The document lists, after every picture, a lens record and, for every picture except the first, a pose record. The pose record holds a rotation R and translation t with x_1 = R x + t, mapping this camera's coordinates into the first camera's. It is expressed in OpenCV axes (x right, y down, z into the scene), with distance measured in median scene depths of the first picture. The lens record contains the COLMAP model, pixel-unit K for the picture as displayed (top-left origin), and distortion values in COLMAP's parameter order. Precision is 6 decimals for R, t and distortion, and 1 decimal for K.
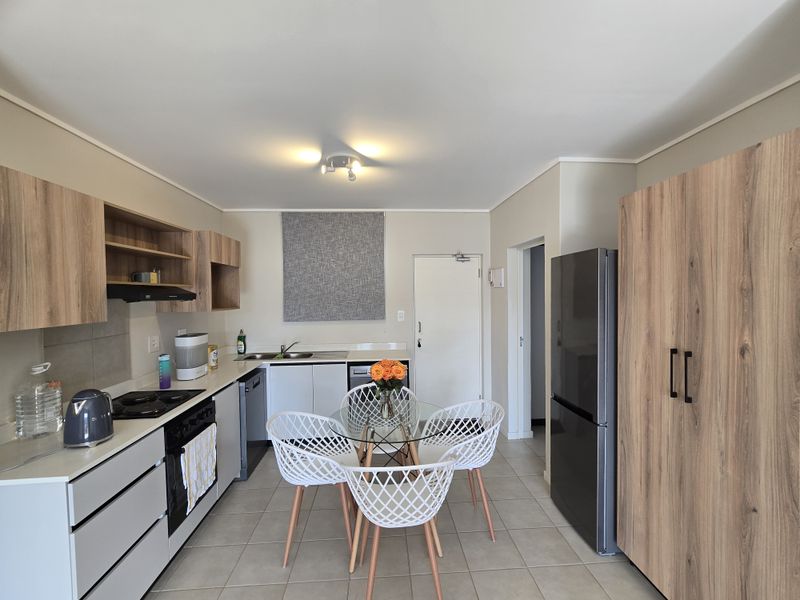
lens RADIAL K [[361.7, 0, 405.3], [0, 361.7, 301.1], [0, 0, 1]] dist [0.000673, 0.000395]
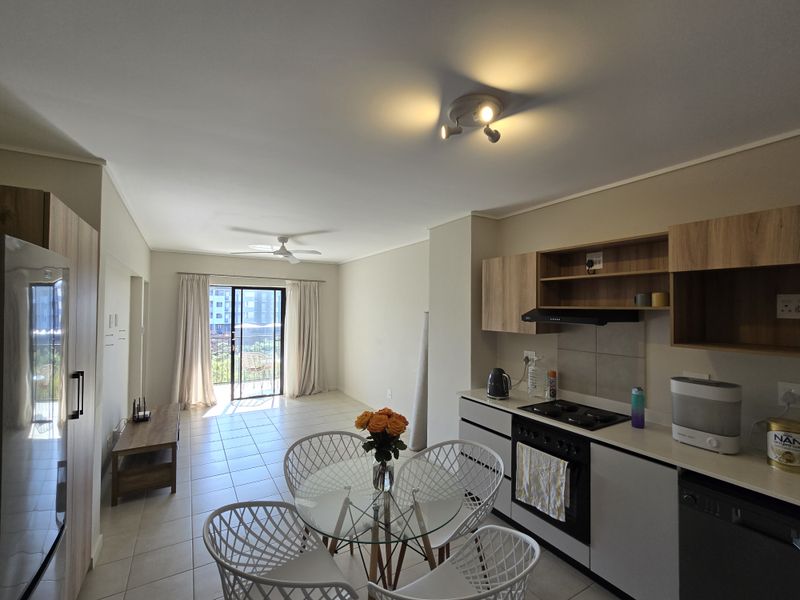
lens RADIAL K [[361.7, 0, 405.3], [0, 361.7, 301.1], [0, 0, 1]] dist [0.000673, 0.000395]
pose [[-0.882536, -0.002925, -0.470236, 0.316594], [-0.006247, 0.999965, 0.005504, -0.083117], [0.470204, 0.007795, -0.882523, 2.045582]]
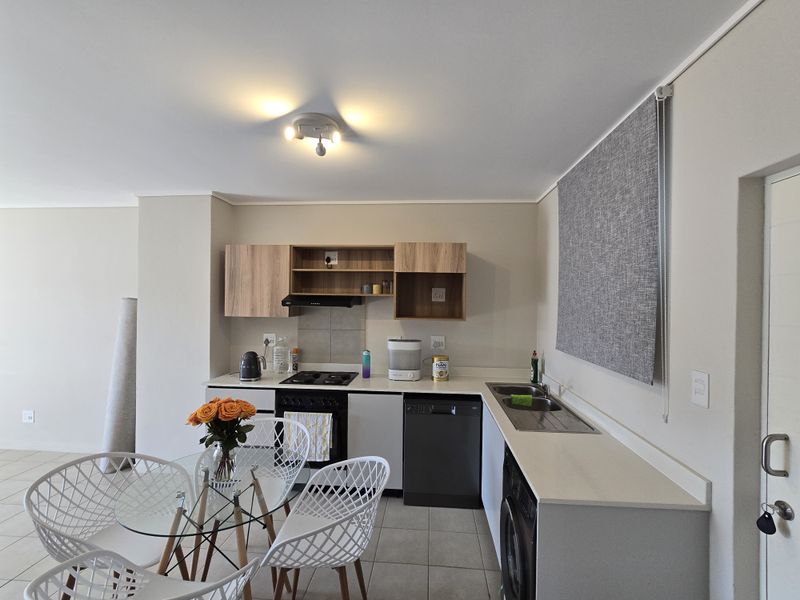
lens RADIAL K [[361.7, 0, 405.3], [0, 361.7, 301.1], [0, 0, 1]] dist [0.000673, 0.000395]
pose [[-0.128500, 0.016527, -0.991572, 0.747580], [-0.031937, 0.999274, 0.020794, -0.071153], [0.991195, 0.034340, -0.127879, 1.752216]]
